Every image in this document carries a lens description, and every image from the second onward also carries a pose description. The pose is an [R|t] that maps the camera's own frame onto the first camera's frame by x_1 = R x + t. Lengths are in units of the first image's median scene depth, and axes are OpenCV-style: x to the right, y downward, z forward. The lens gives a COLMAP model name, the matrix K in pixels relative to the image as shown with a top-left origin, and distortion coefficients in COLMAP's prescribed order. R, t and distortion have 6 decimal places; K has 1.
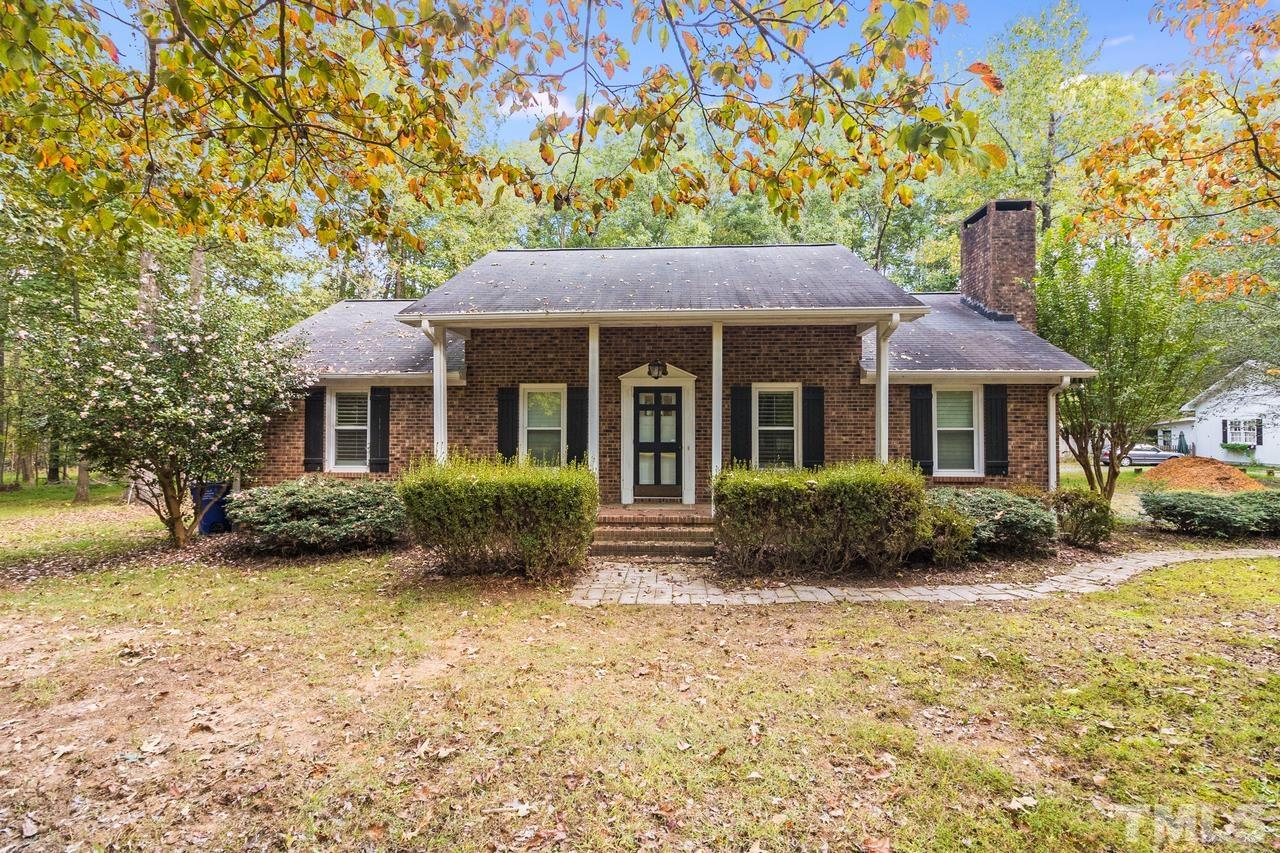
lens RADIAL K [[572.0, 0, 643.2], [0, 572.0, 431.7], [0, 0, 1]] dist [0.002591, 0.000794]
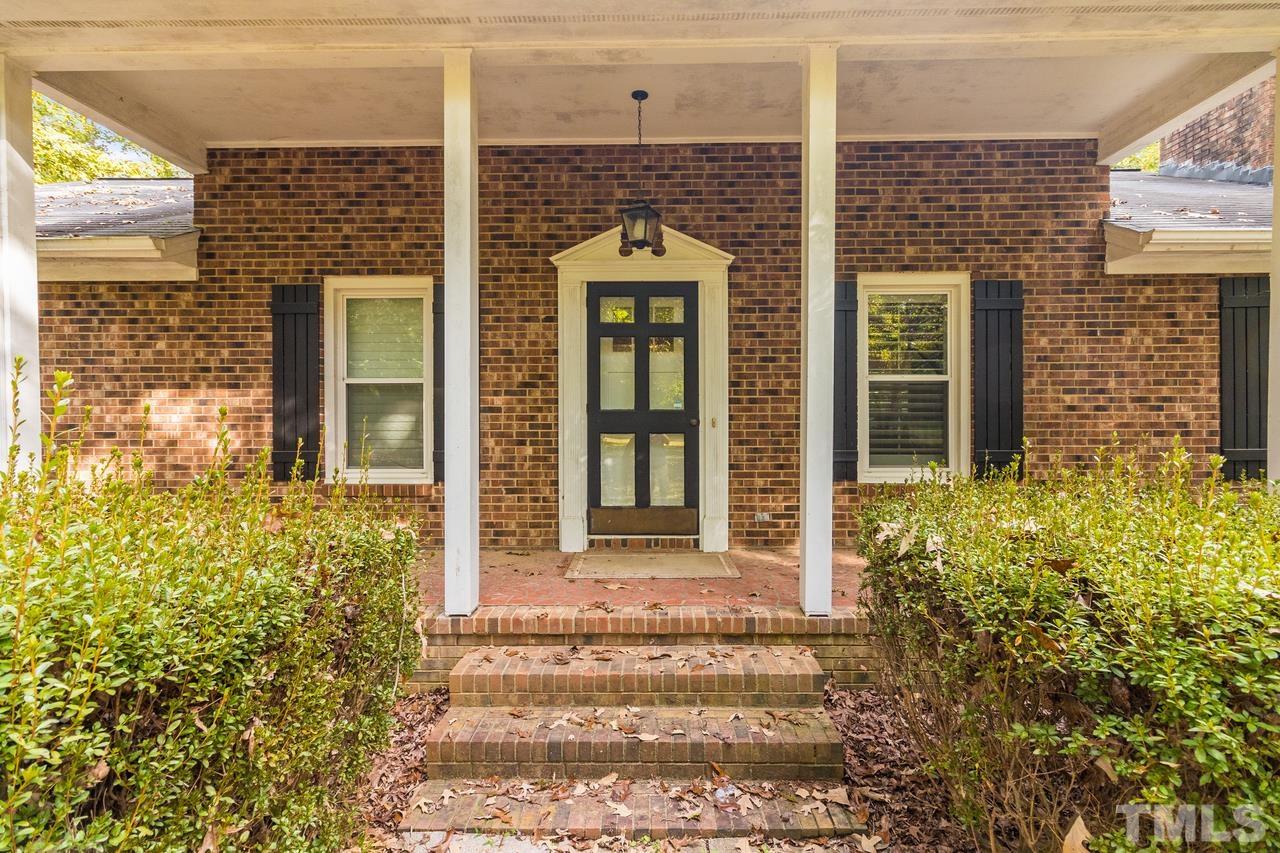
lens RADIAL K [[572.0, 0, 645.3], [0, 572.0, 424.6], [0, 0, 1]] dist [0.002591, 0.000794]
pose [[0.998918, -0.004209, 0.046306, 0.007105], [0.003871, 0.999965, 0.007395, 0.026605], [-0.046336, -0.007208, 0.998900, 0.572329]]
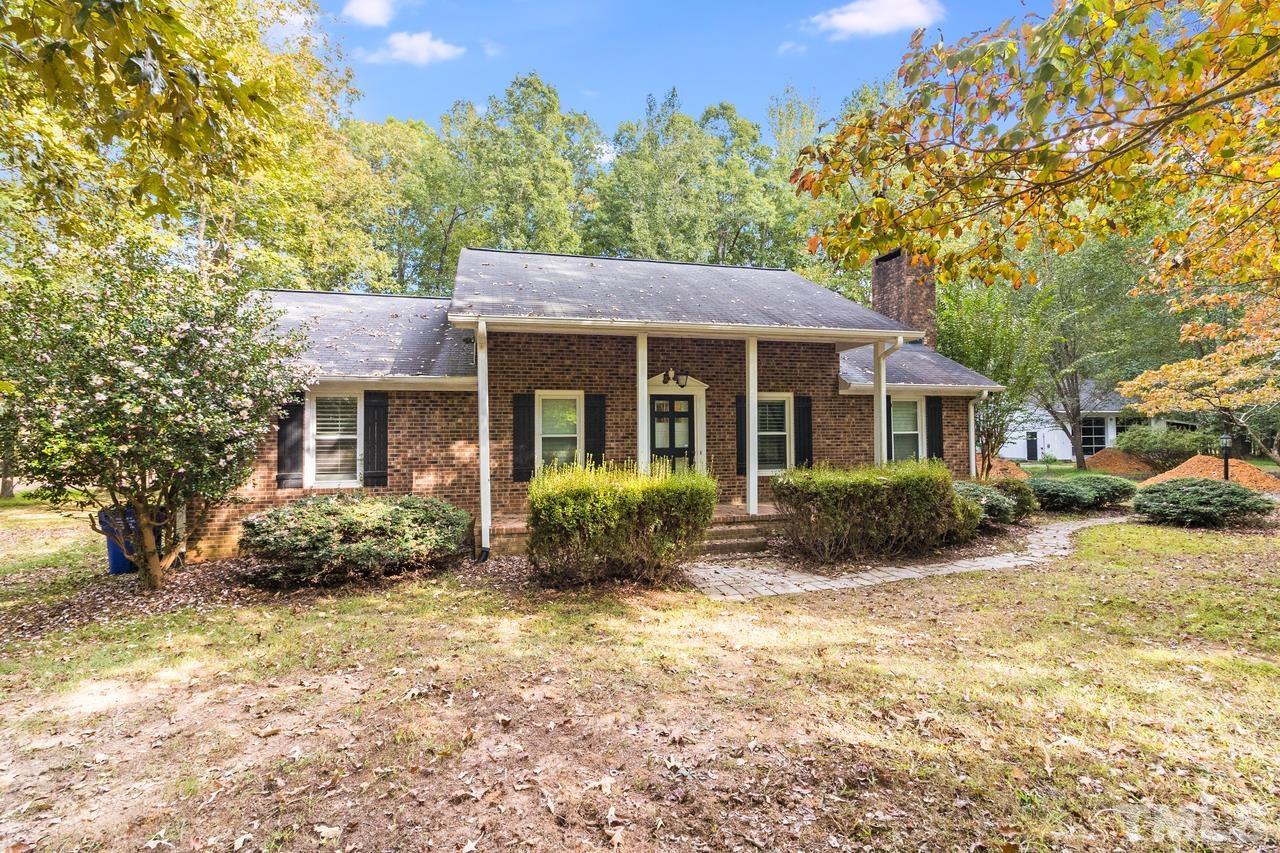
lens RADIAL K [[572.0, 0, 633.8], [0, 572.0, 428.5], [0, 0, 1]] dist [0.002591, 0.000794]
pose [[0.953311, -0.006587, 0.301919, -0.362226], [0.011529, 0.999827, -0.014590, -0.002324], [-0.301771, 0.017390, 0.953222, 0.024072]]
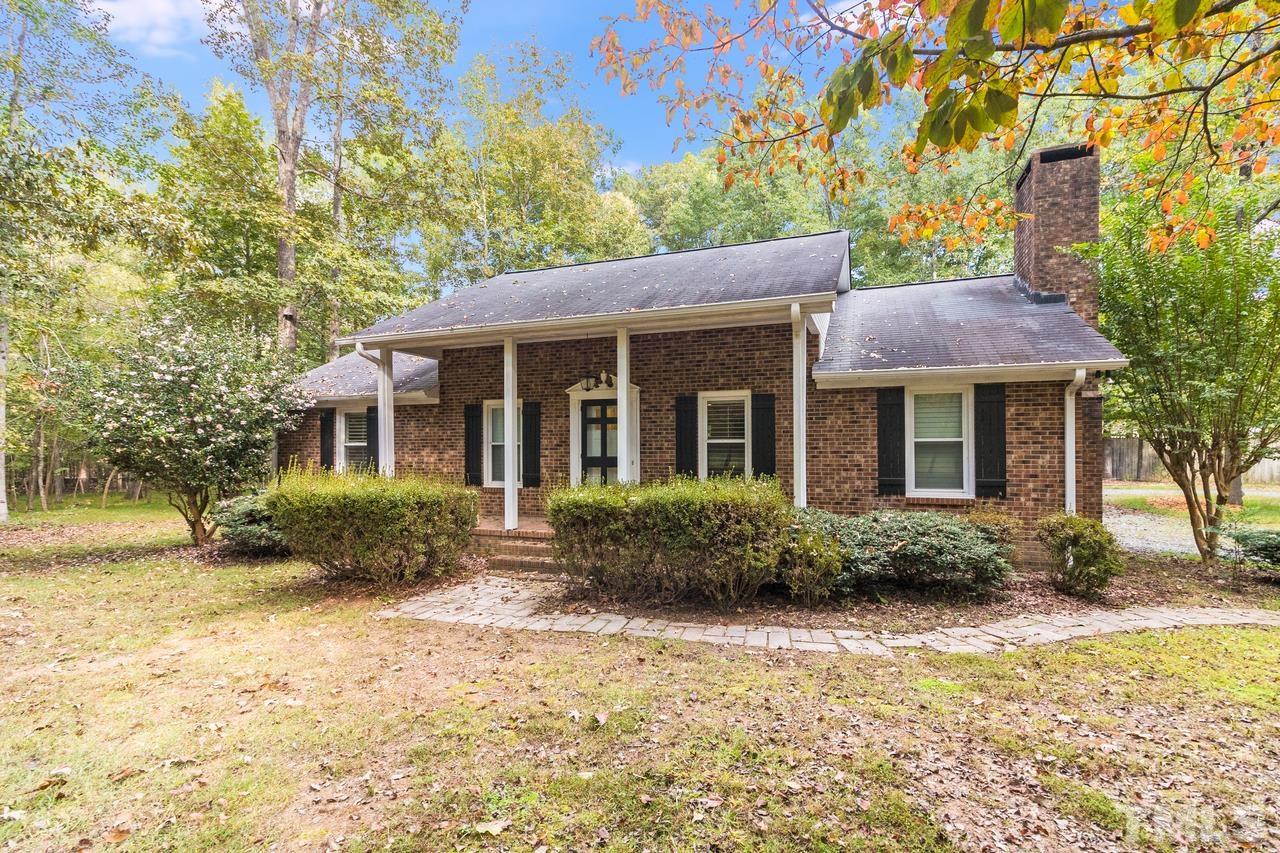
lens RADIAL K [[572.0, 0, 655.1], [0, 572.0, 452.9], [0, 0, 1]] dist [0.002591, 0.000794]
pose [[0.959296, -0.003636, -0.282380, 0.384551], [0.005704, 0.999963, 0.006501, 0.006213], [0.282346, -0.007847, 0.959281, 0.100754]]
